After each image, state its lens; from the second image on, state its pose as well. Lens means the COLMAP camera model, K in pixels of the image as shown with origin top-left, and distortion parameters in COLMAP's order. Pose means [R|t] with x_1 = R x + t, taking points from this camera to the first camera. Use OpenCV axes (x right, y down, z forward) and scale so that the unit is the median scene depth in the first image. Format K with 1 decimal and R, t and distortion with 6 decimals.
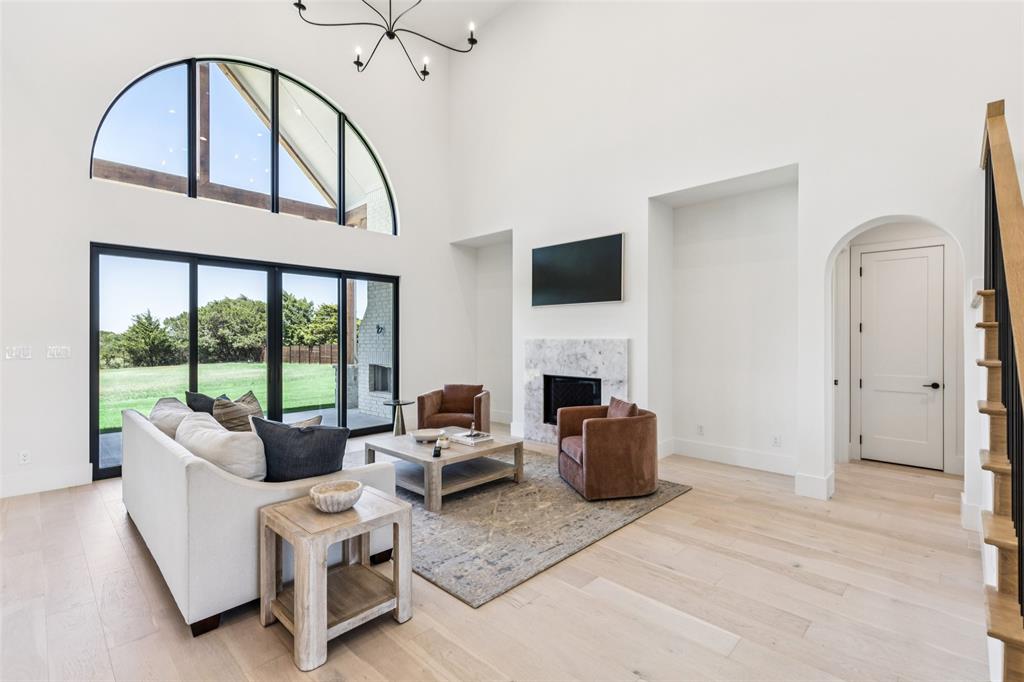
lens RADIAL K [[462.5, 0, 512.5], [0, 462.5, 339.5], [0, 0, 1]] dist [0.008256, -0.000450]
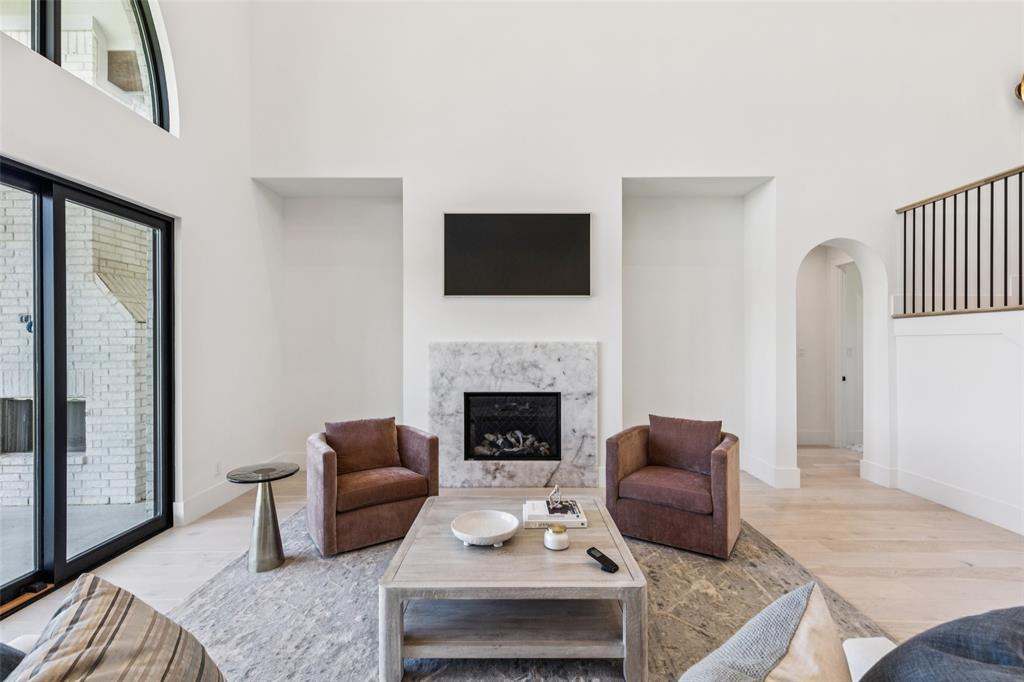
lens RADIAL K [[462.5, 0, 514.3], [0, 462.5, 340.7], [0, 0, 1]] dist [0.008256, -0.000450]
pose [[0.719822, -0.001380, 0.694158, -0.370753], [0.003088, 0.999994, -0.001214, -0.002610], [-0.694152, 0.003017, 0.719822, 0.432050]]
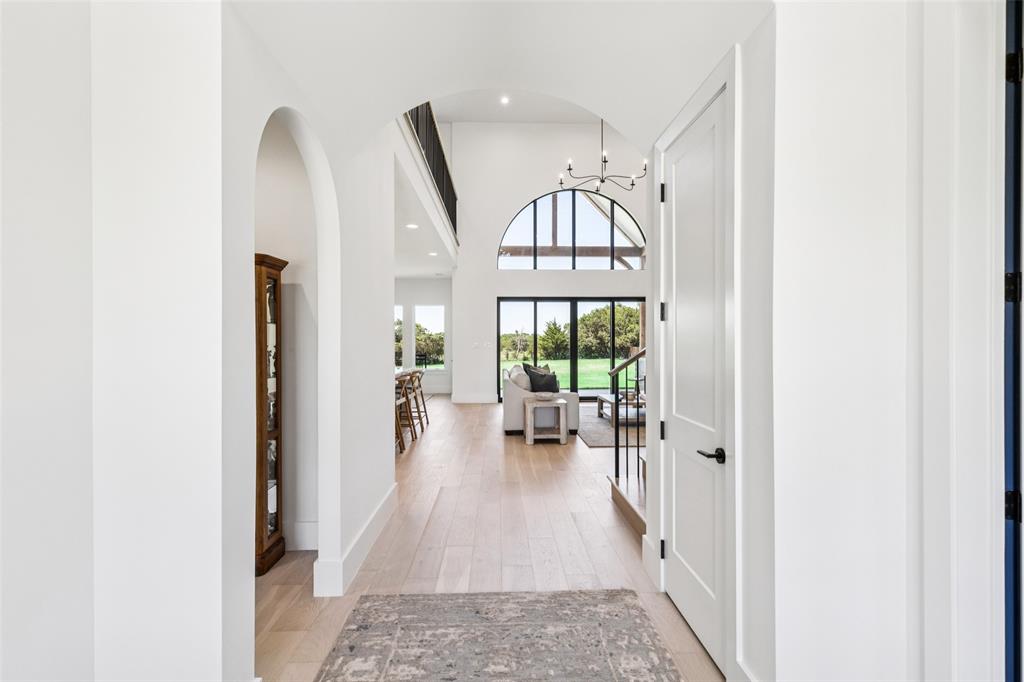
lens RADIAL K [[462.5, 0, 502.1], [0, 462.5, 339.2], [0, 0, 1]] dist [0.008256, -0.000450]
pose [[0.702388, -0.001453, -0.711793, 0.525253], [0.000062, 0.999998, -0.001980, 0.001889], [0.711795, 0.001347, 0.702386, -0.417326]]
